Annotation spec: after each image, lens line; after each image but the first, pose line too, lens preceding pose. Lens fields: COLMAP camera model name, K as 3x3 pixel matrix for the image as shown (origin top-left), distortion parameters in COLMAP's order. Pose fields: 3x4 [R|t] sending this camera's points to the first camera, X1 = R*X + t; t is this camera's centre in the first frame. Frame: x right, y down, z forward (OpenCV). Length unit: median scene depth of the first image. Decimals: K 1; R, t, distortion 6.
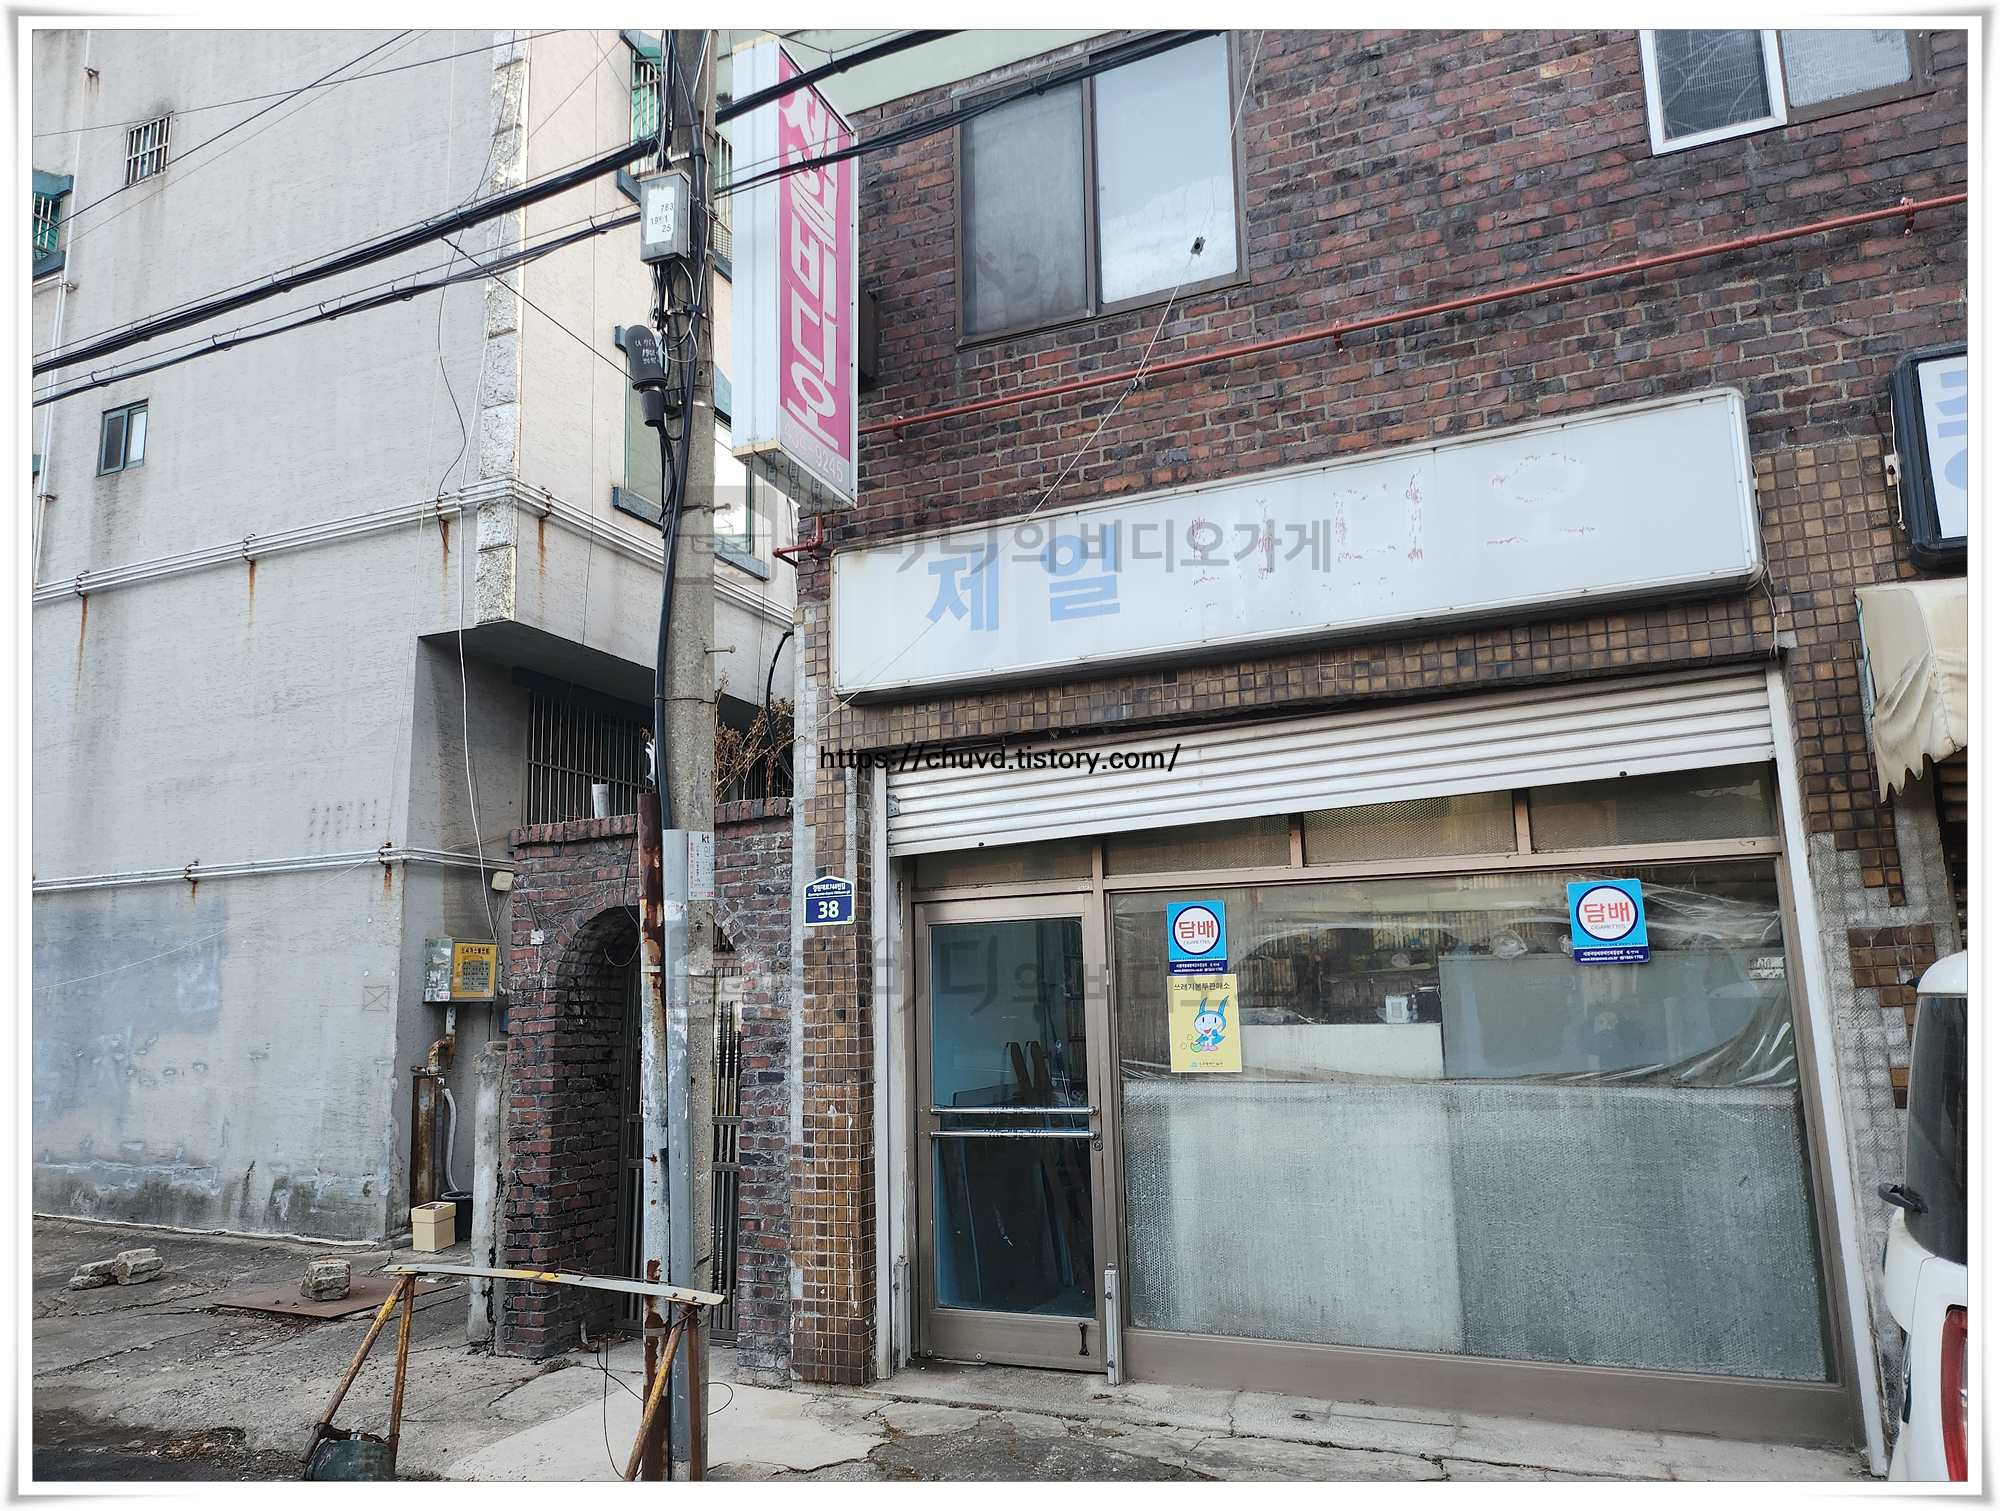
lens RADIAL K [[1341.3, 0, 1022.6], [0, 1341.3, 771.6], [0, 0, 1]] dist [0.073290, -0.076116]
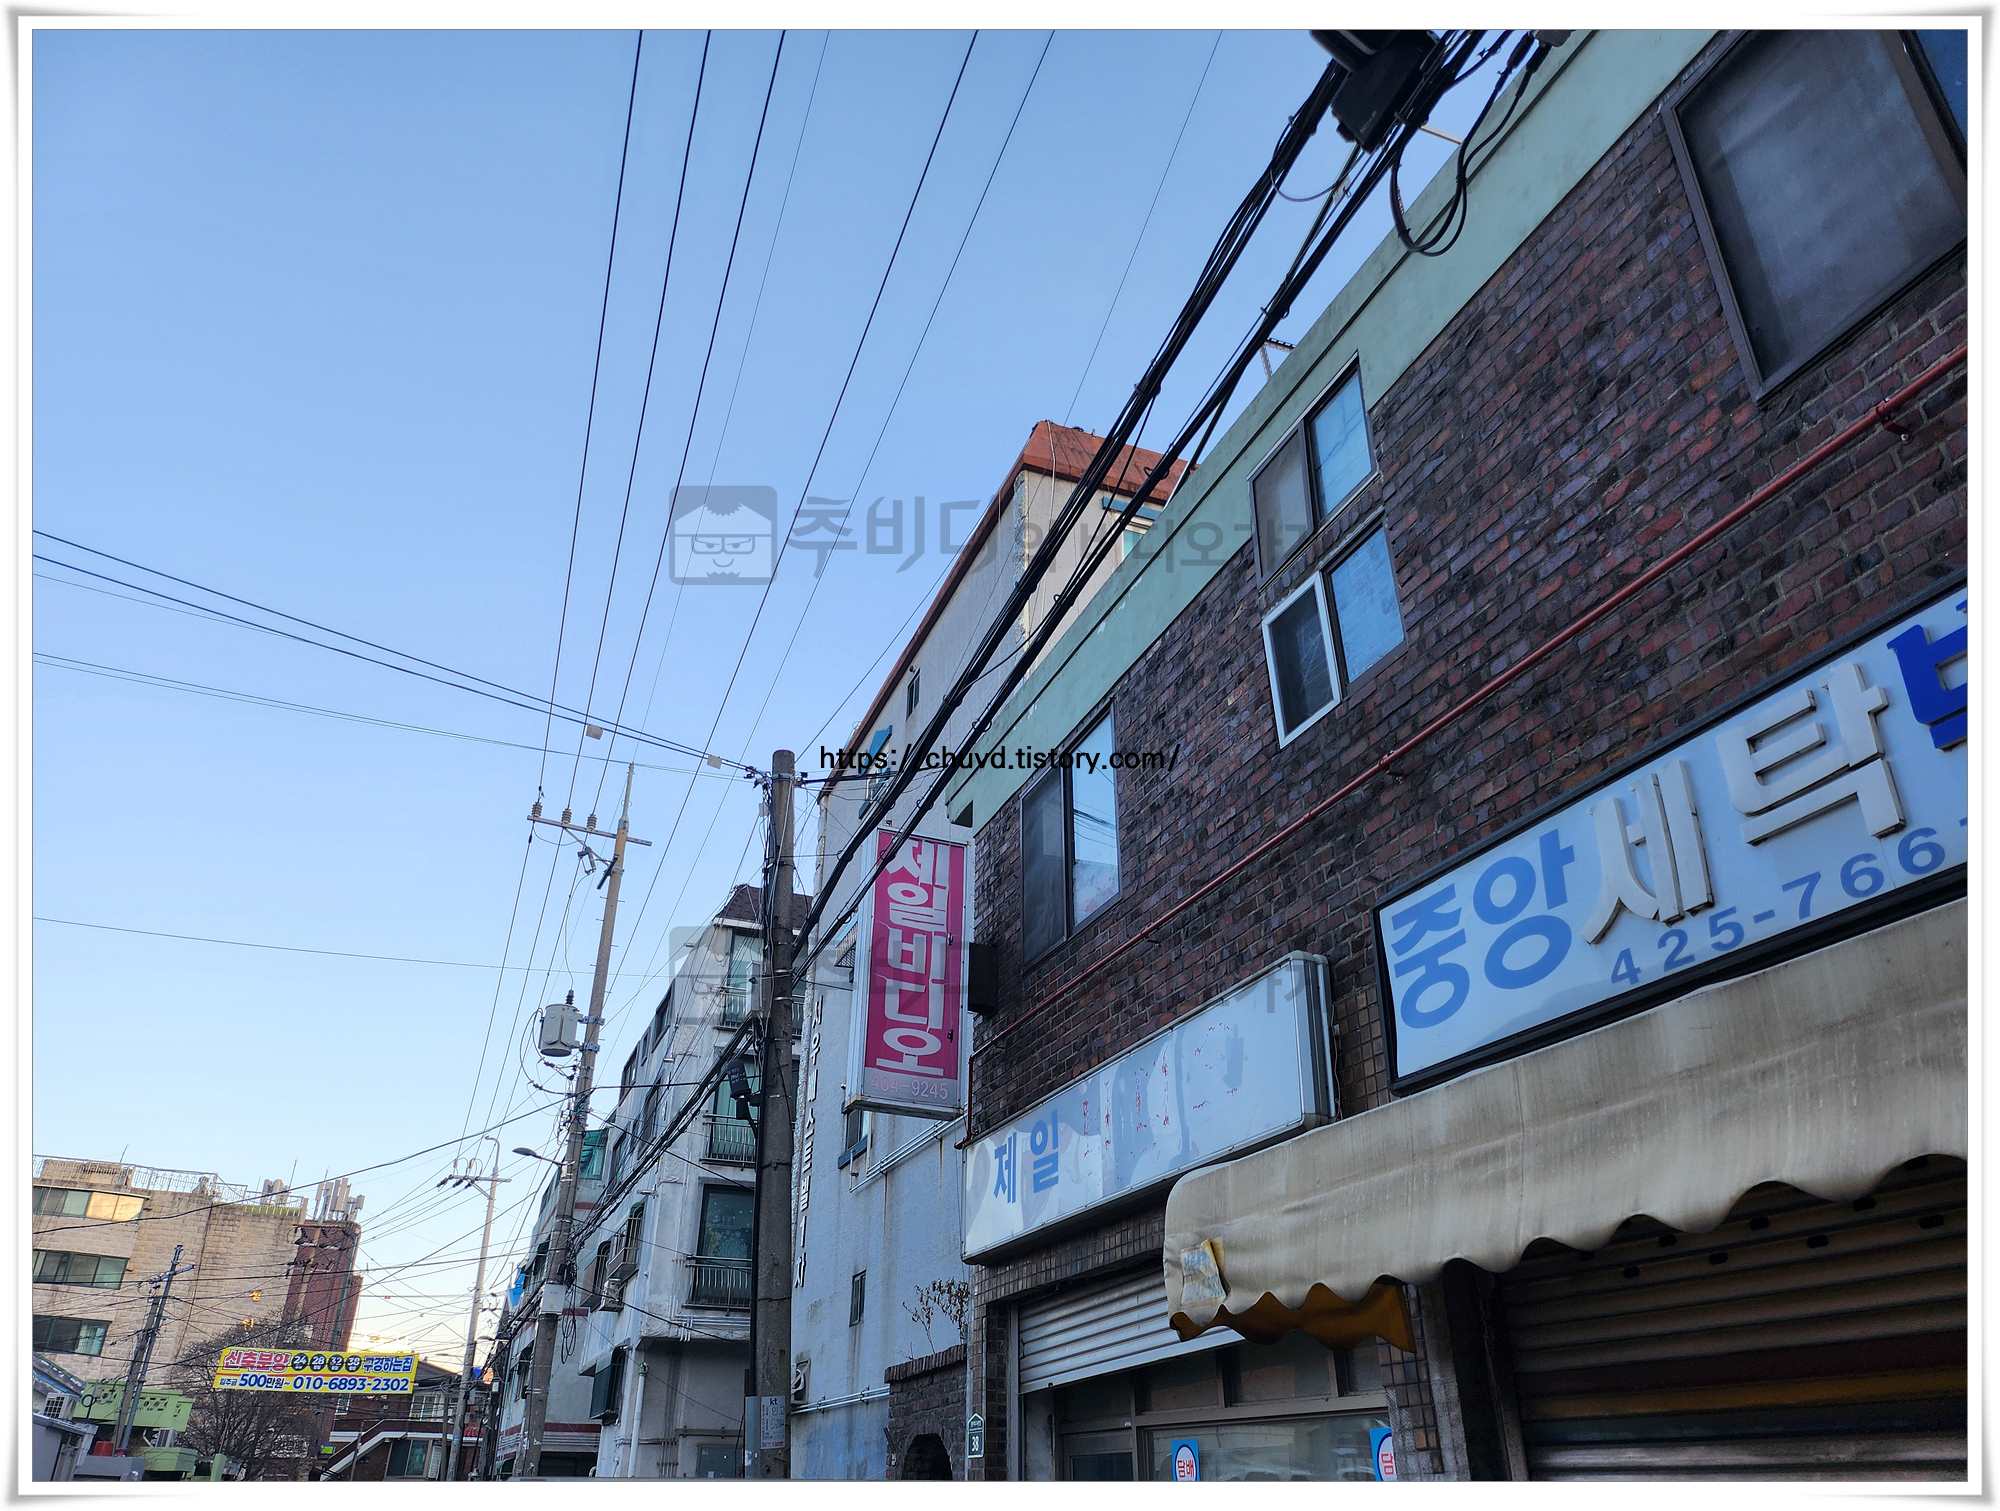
lens RADIAL K [[1341.3, 0, 1022.6], [0, 1341.3, 771.6], [0, 0, 1]] dist [0.073290, -0.076116]
pose [[0.715063, -0.304328, -0.629341, 1.045884], [0.098165, 0.935060, -0.340627, -0.057836], [0.692133, 0.181791, 0.698501, 0.029907]]
